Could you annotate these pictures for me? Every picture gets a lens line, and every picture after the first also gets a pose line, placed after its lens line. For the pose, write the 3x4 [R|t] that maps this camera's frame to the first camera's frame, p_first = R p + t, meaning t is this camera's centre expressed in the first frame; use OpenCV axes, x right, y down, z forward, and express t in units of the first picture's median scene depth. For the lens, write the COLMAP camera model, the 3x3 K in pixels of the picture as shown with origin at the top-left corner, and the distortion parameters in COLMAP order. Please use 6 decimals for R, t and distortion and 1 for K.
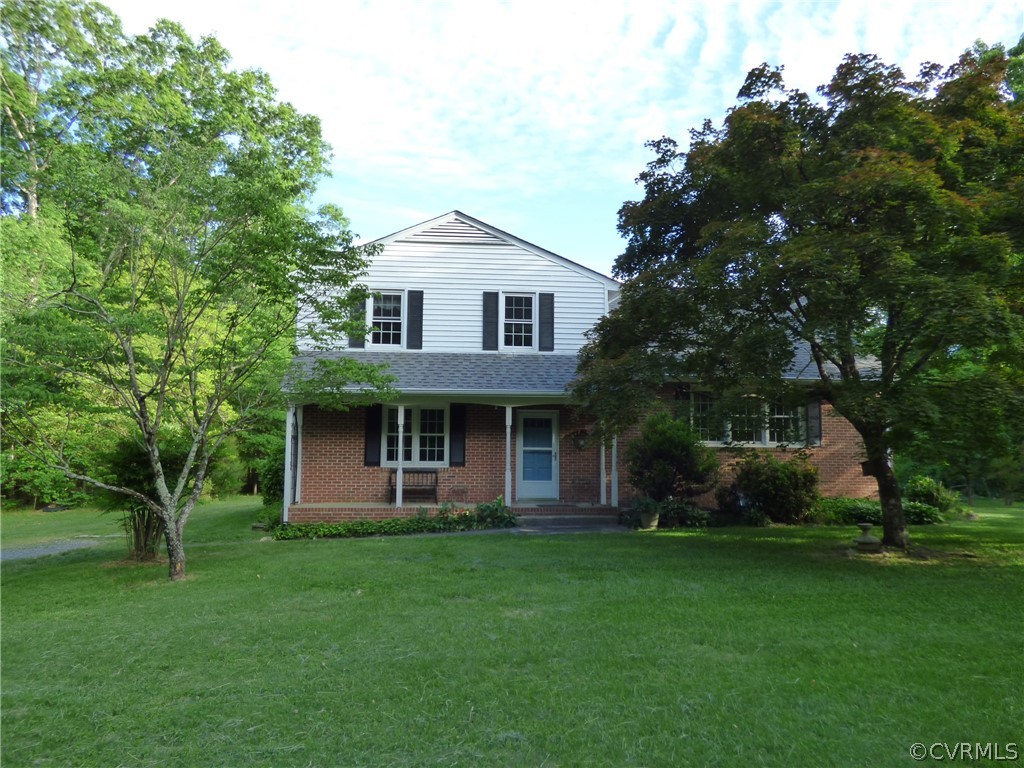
lens RADIAL K [[727.5, 0, 513.7], [0, 727.5, 386.8], [0, 0, 1]] dist [-0.013066, -0.010625]
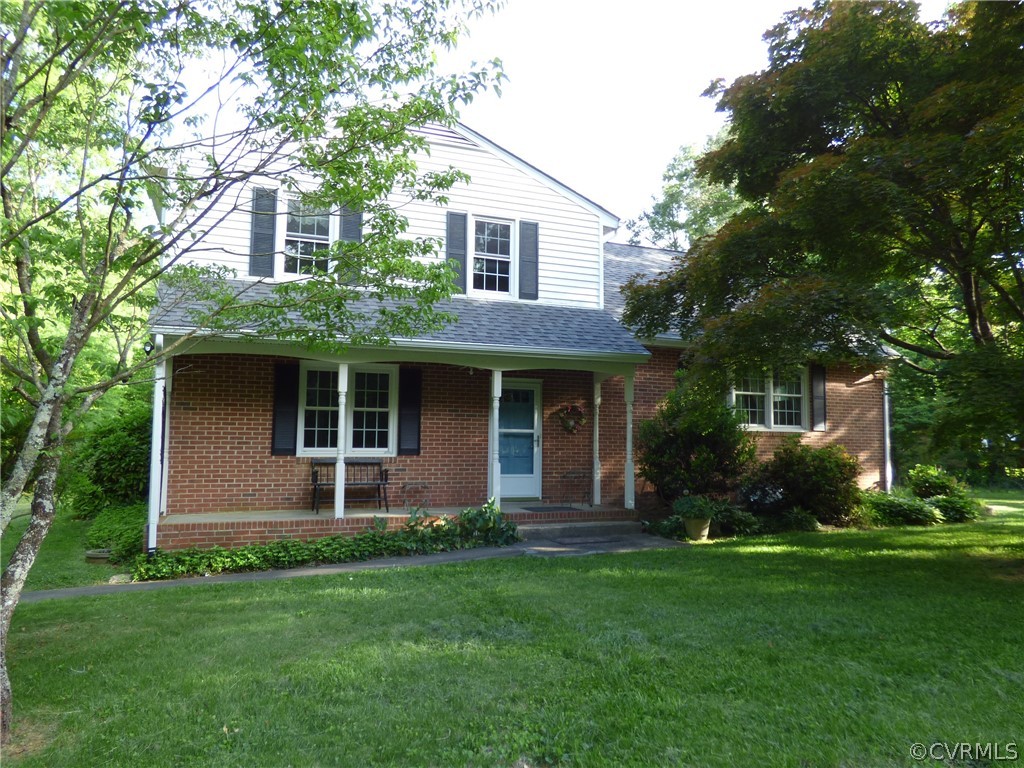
lens RADIAL K [[703.9, 0, 508.3], [0, 703.9, 382.4], [0, 0, 1]] dist [-0.005564, -0.008818]
pose [[0.962093, 0.026023, 0.271479, -0.173189], [-0.028940, 0.999558, 0.006745, 0.032419], [-0.271183, -0.014345, 0.962421, 0.325572]]
